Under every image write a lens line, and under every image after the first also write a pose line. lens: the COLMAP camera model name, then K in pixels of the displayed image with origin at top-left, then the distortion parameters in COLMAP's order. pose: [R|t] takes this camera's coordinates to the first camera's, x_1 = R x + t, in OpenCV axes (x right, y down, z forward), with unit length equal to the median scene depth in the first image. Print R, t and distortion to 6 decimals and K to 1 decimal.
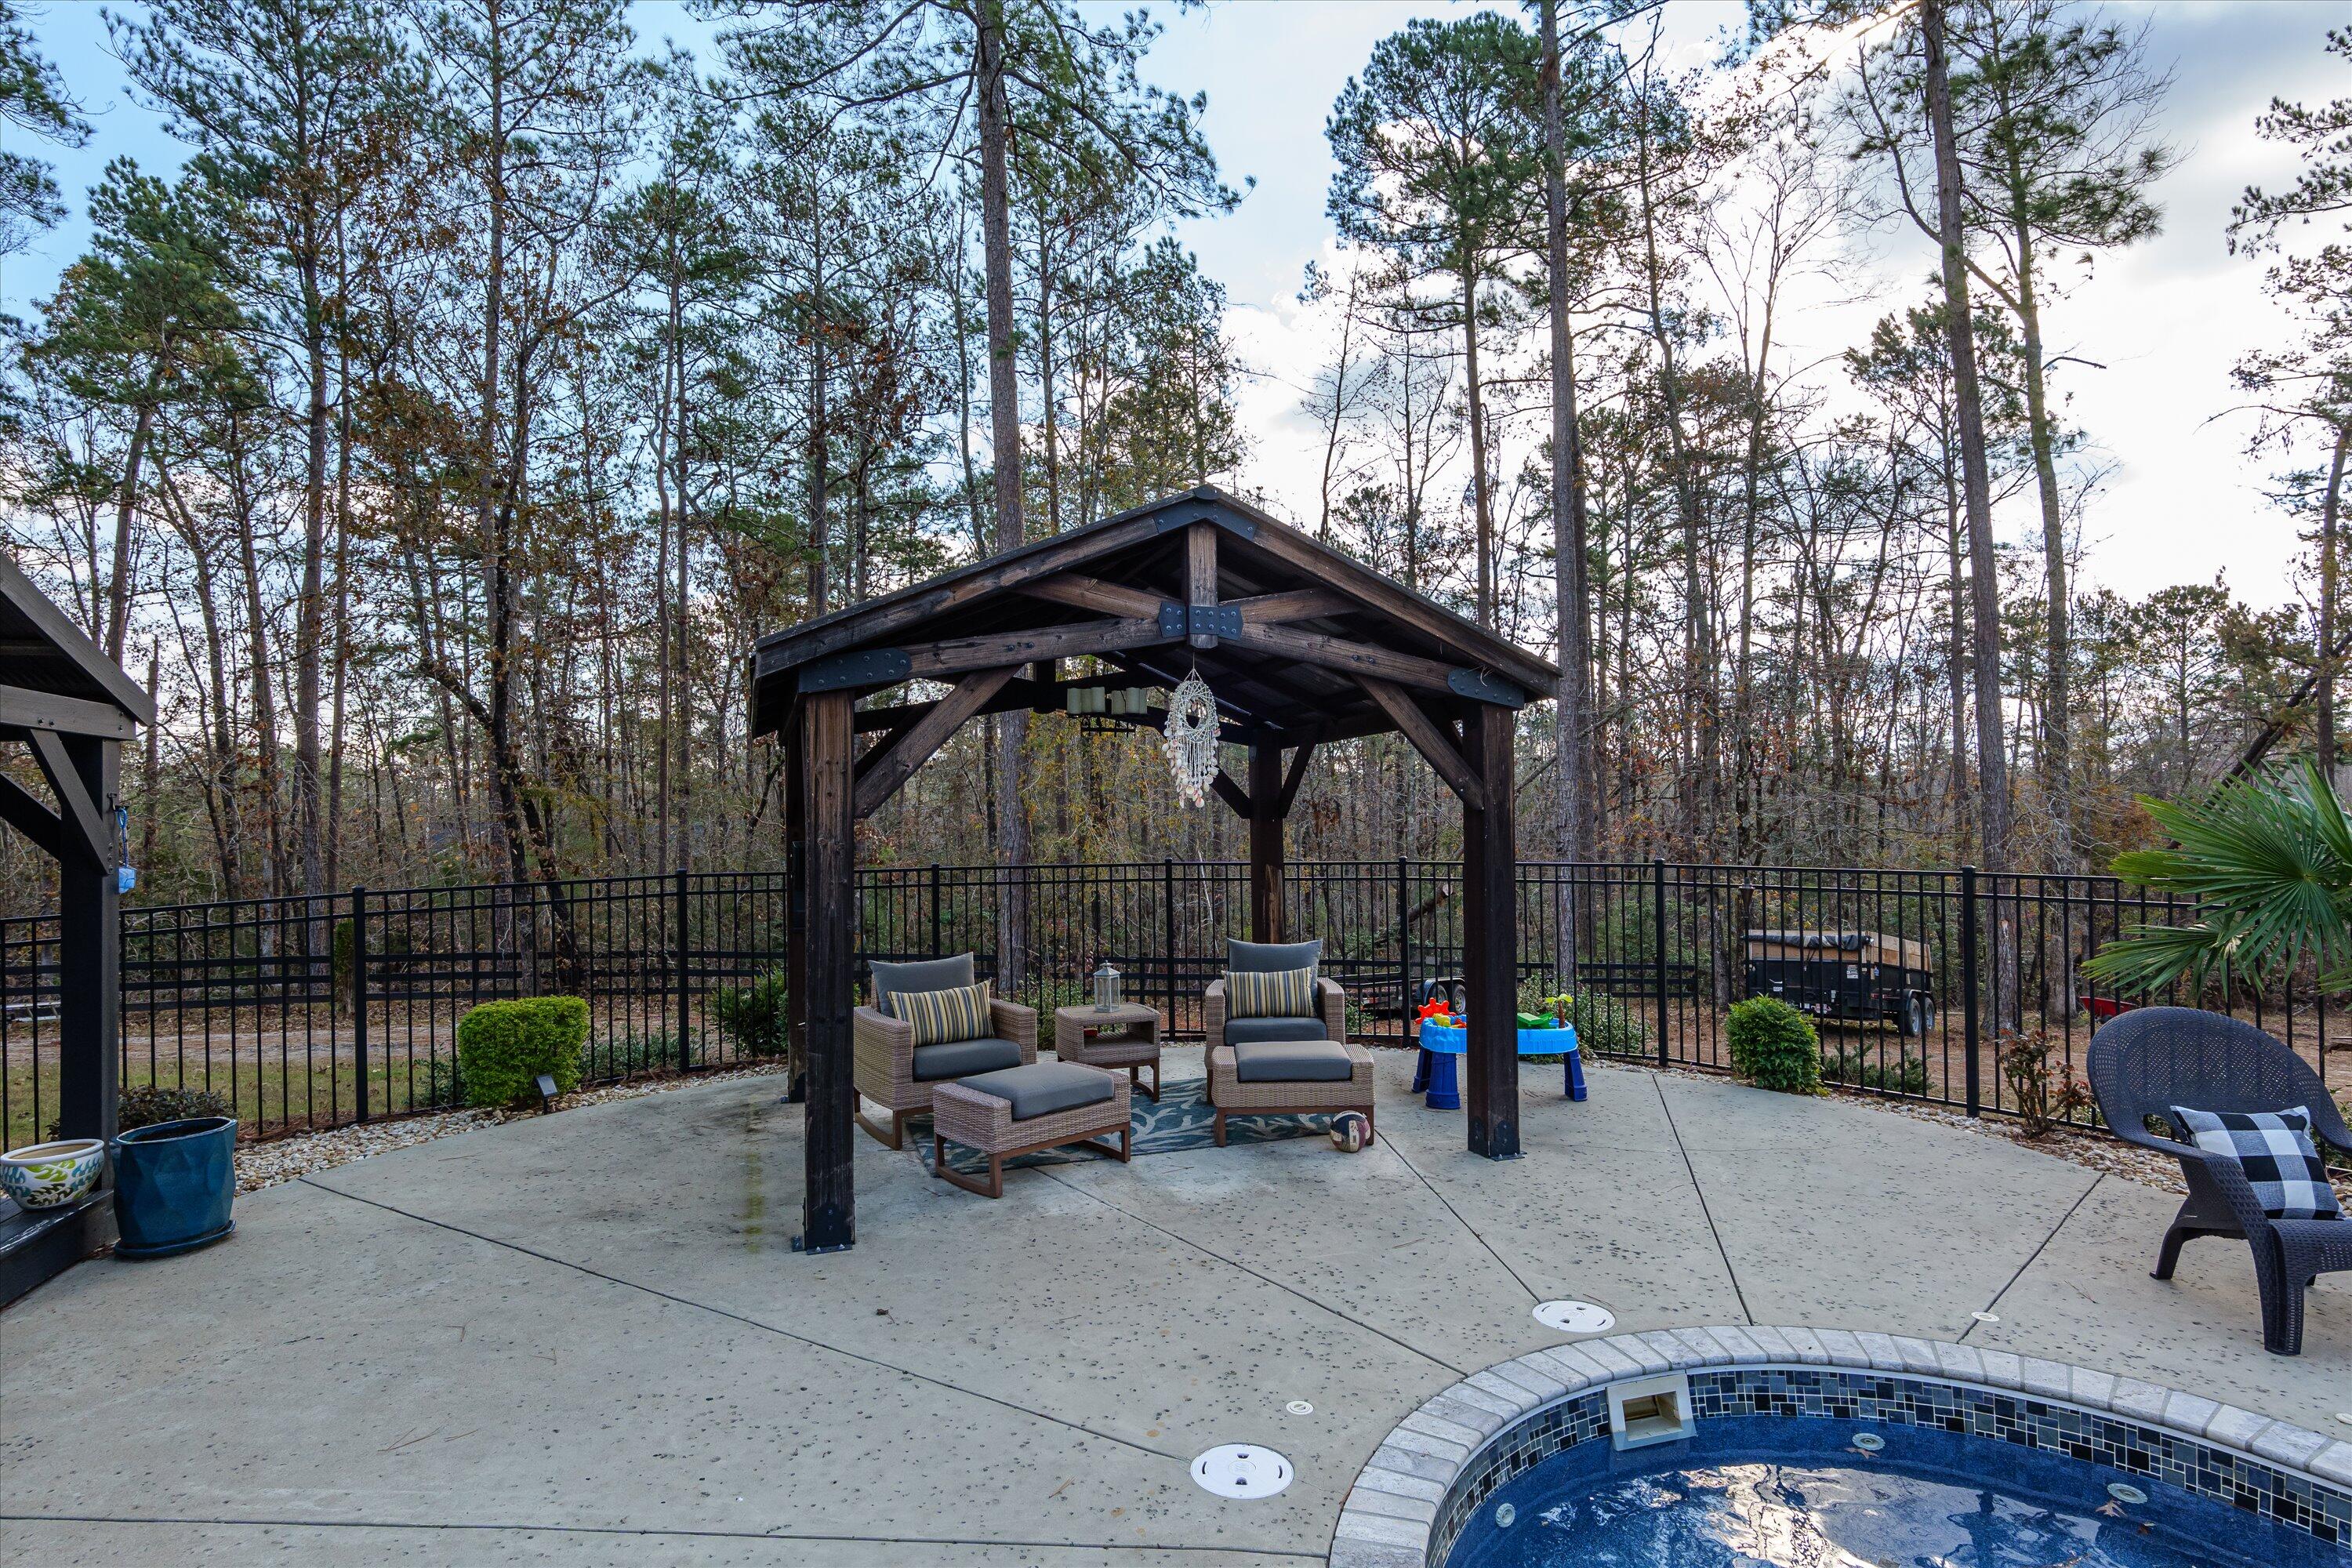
lens RADIAL K [[1153.0, 0, 1176.0], [0, 1153.0, 784.0], [0, 0, 1]] dist [0.016685, 0.000783]
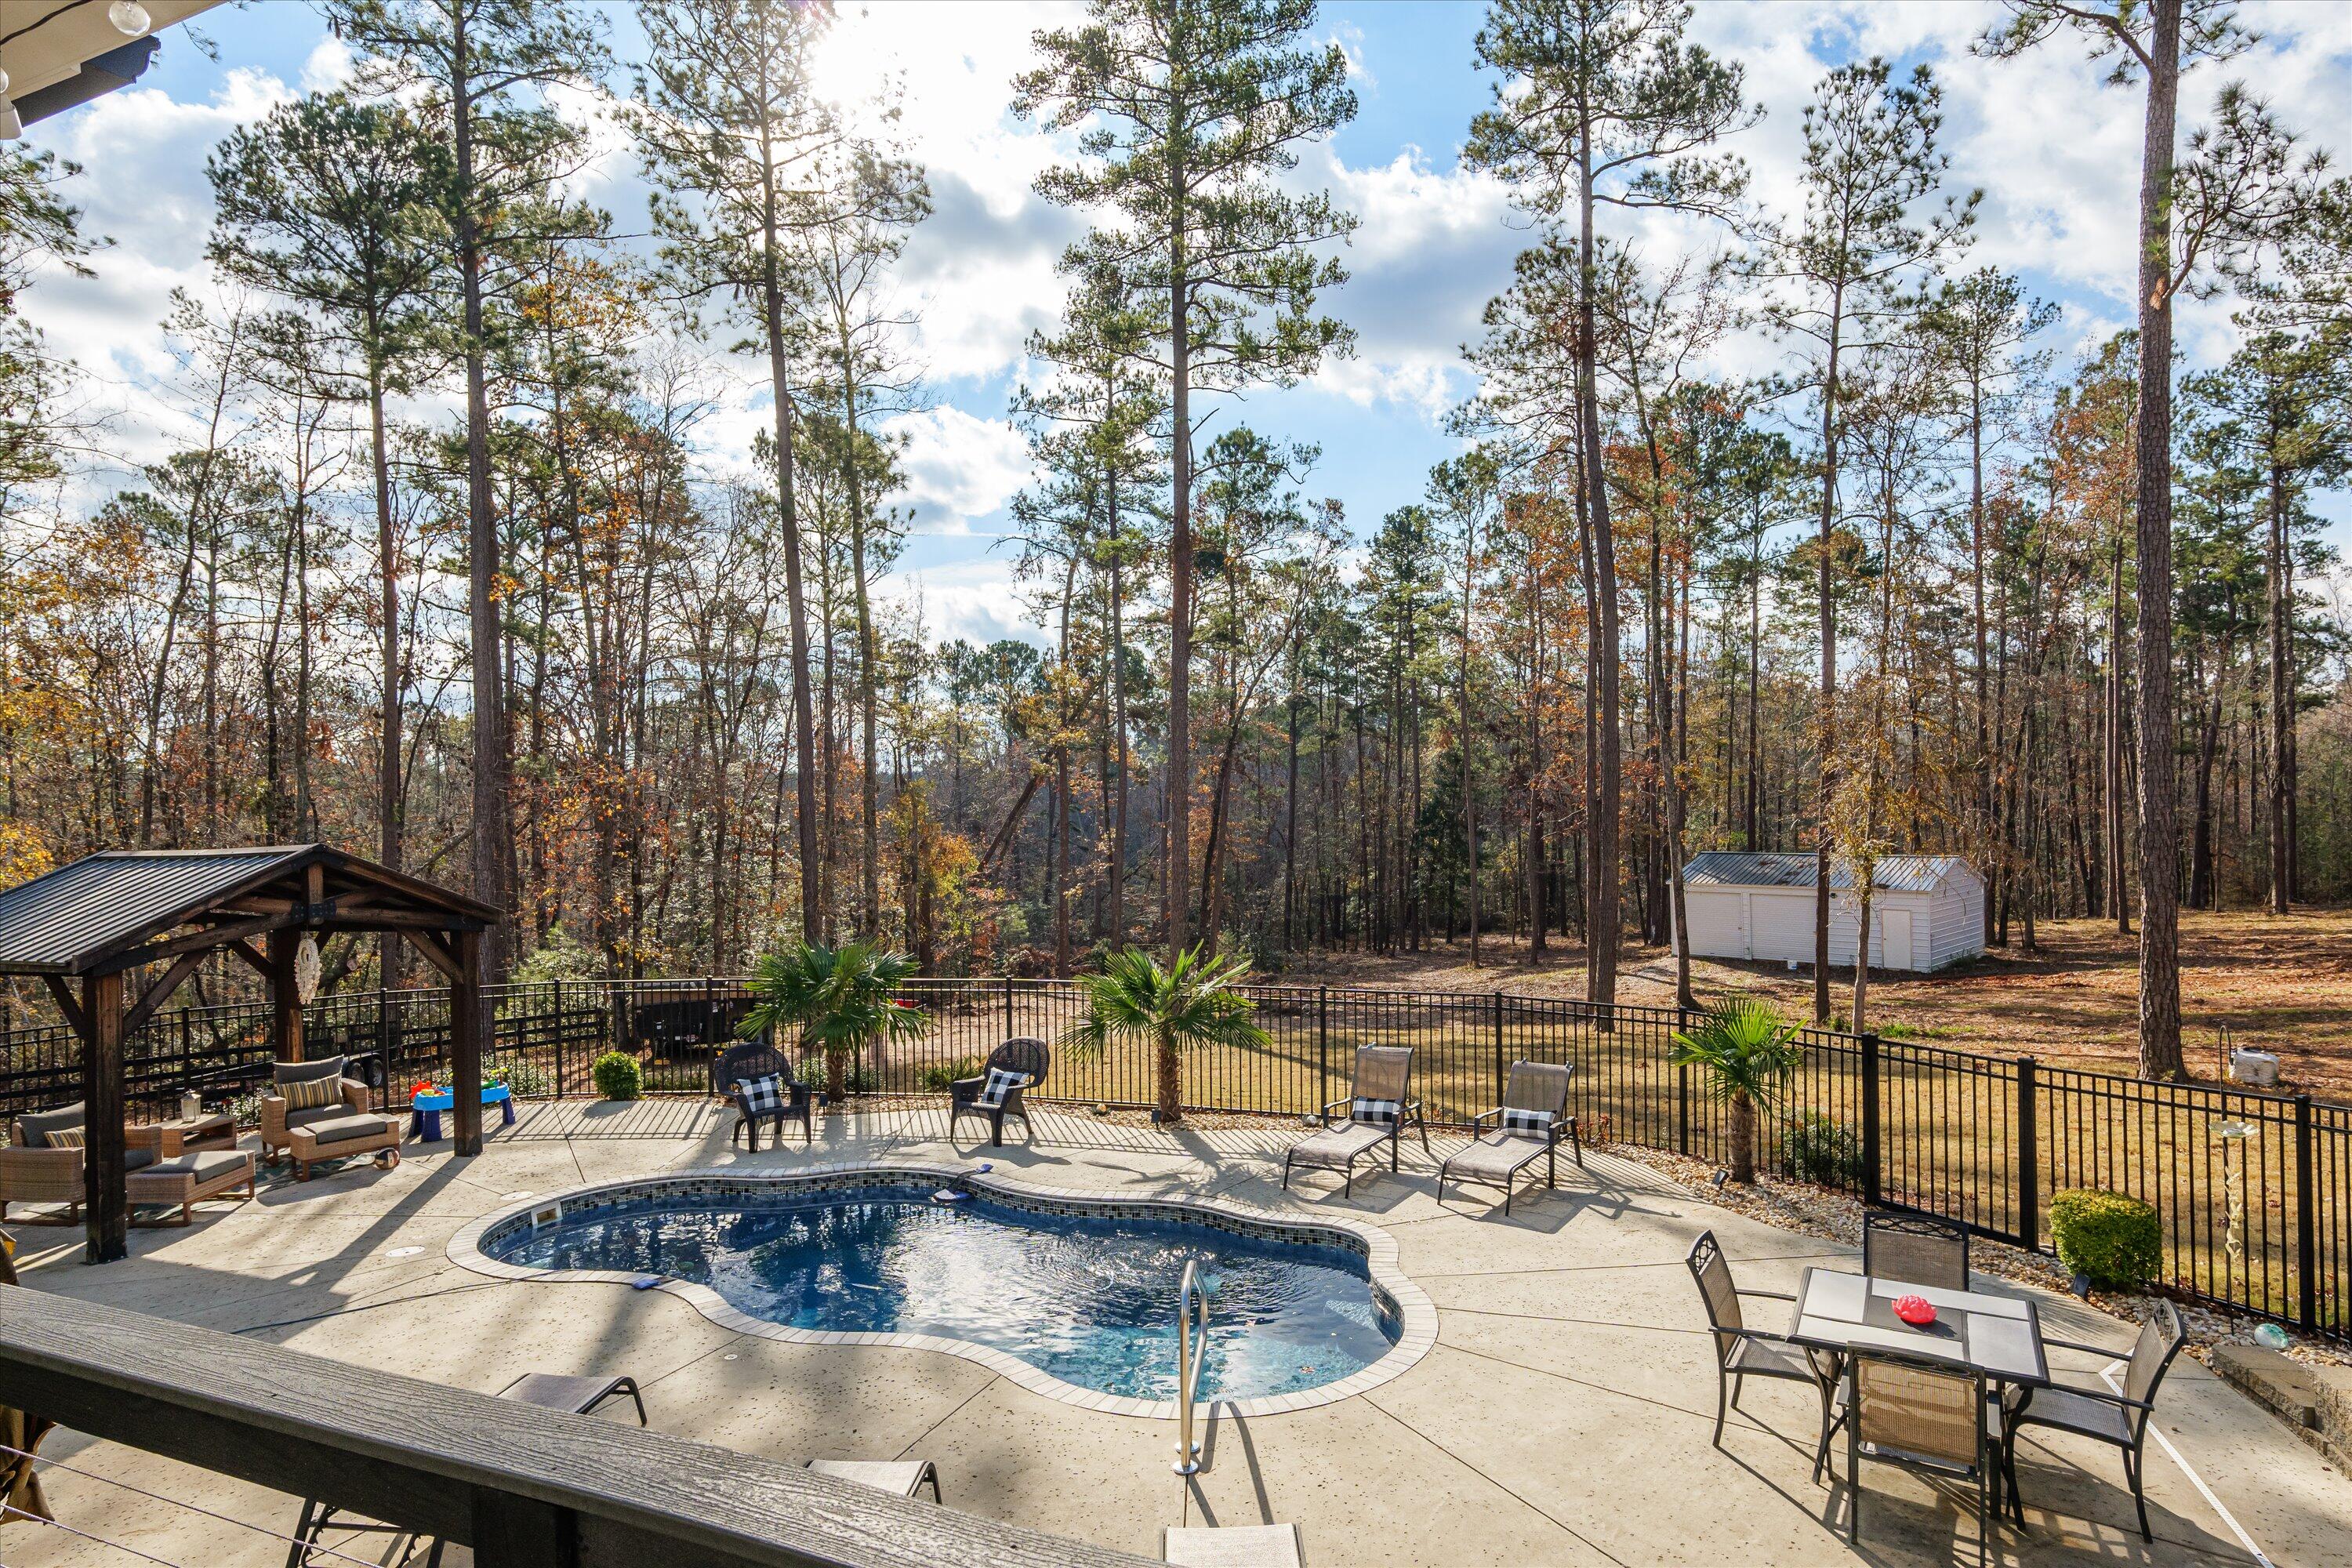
lens RADIAL K [[1422.3, 0, 1240.4], [0, 1422.3, 807.4], [0, 0, 1]] dist [-0.001673, -0.001316]
pose [[0.675934, -0.012806, 0.736851, -0.175460], [-0.012010, 0.999525, 0.028388, -0.102252], [-0.736864, -0.028038, 0.675459, -0.454019]]
